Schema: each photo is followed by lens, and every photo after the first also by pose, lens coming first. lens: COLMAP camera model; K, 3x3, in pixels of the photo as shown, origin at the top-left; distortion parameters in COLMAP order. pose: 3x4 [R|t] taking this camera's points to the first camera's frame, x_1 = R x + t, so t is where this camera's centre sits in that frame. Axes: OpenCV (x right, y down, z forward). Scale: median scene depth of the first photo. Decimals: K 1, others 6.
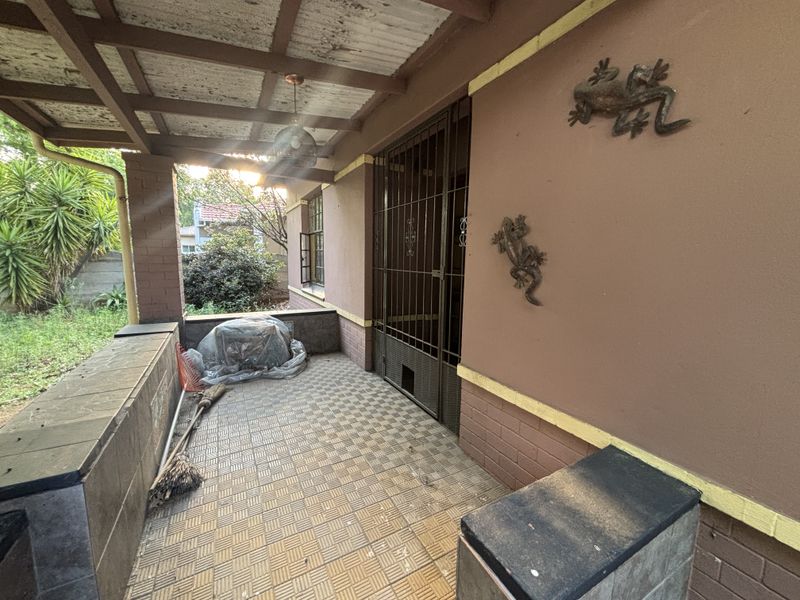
lens RADIAL K [[322.6, 0, 399.3], [0, 322.6, 297.1], [0, 0, 1]] dist [-0.000546, 0.001030]
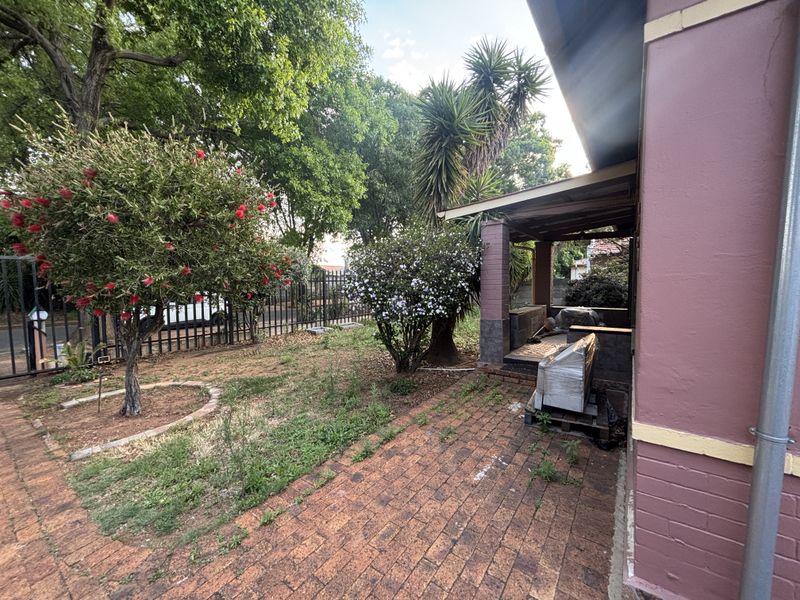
lens RADIAL K [[322.6, 0, 399.7], [0, 322.6, 302.3], [0, 0, 1]] dist [-0.000546, 0.001030]
pose [[0.430510, 0.031169, -0.902048, 0.445677], [-0.093235, 0.995593, -0.010096, 0.076859], [0.897758, 0.088449, 0.431518, -0.457590]]
